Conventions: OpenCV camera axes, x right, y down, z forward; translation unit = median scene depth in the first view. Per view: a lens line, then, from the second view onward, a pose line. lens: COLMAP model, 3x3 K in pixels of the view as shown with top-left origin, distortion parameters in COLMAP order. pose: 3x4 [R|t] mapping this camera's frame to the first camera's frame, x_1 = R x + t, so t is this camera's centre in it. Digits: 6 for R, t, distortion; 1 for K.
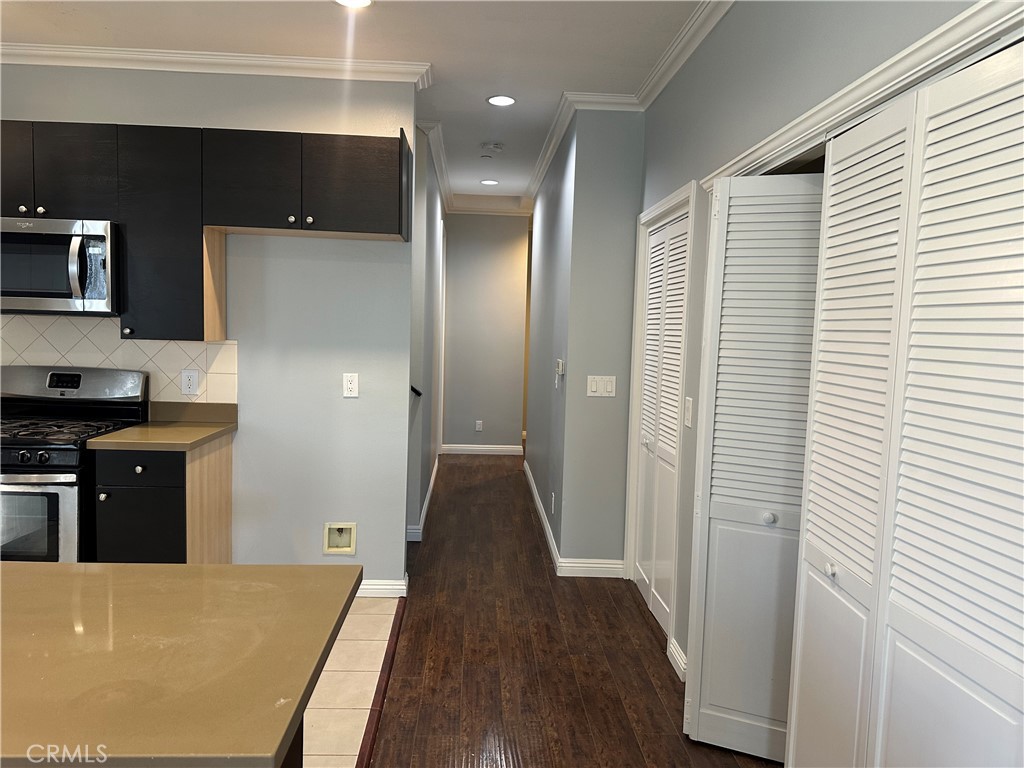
lens RADIAL K [[715.3, 0, 512.9], [0, 715.3, 381.2], [0, 0, 1]] dist [0.095768, -0.128888]
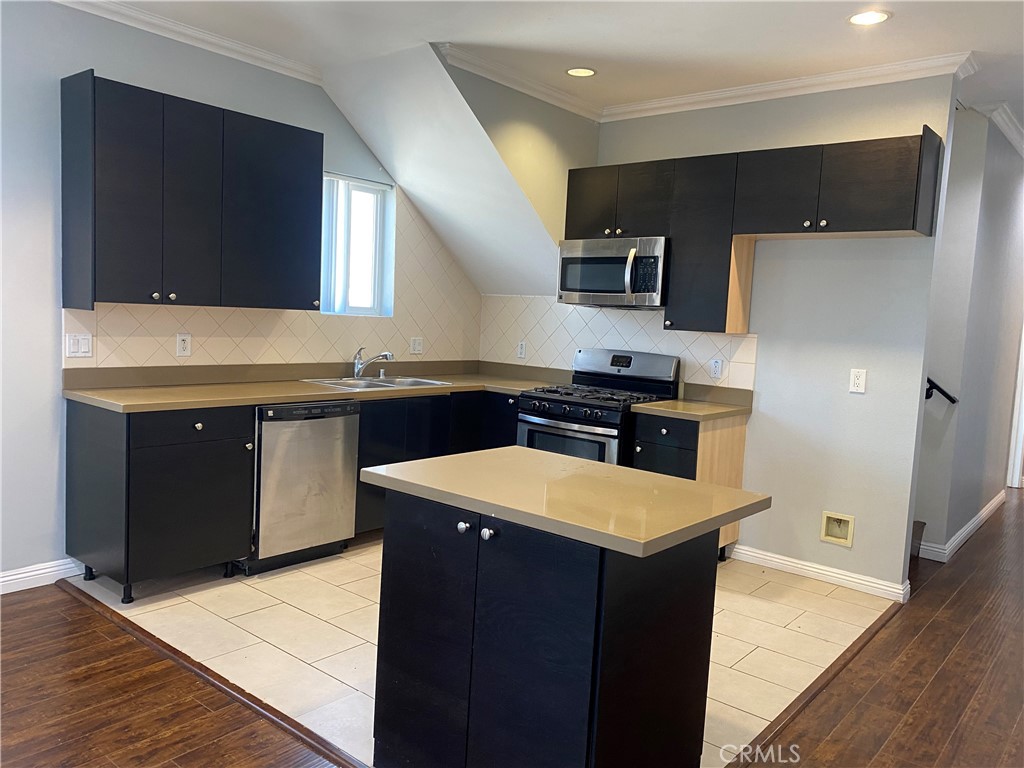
lens RADIAL K [[781.6, 0, 517.7], [0, 781.6, 372.0], [0, 0, 1]] dist [0.042988, -0.009217]
pose [[0.740988, 0.059553, -0.668873, 0.171642], [-0.080129, 0.996785, -0.000019, 0.033767], [0.666721, 0.053610, 0.743377, -0.160750]]
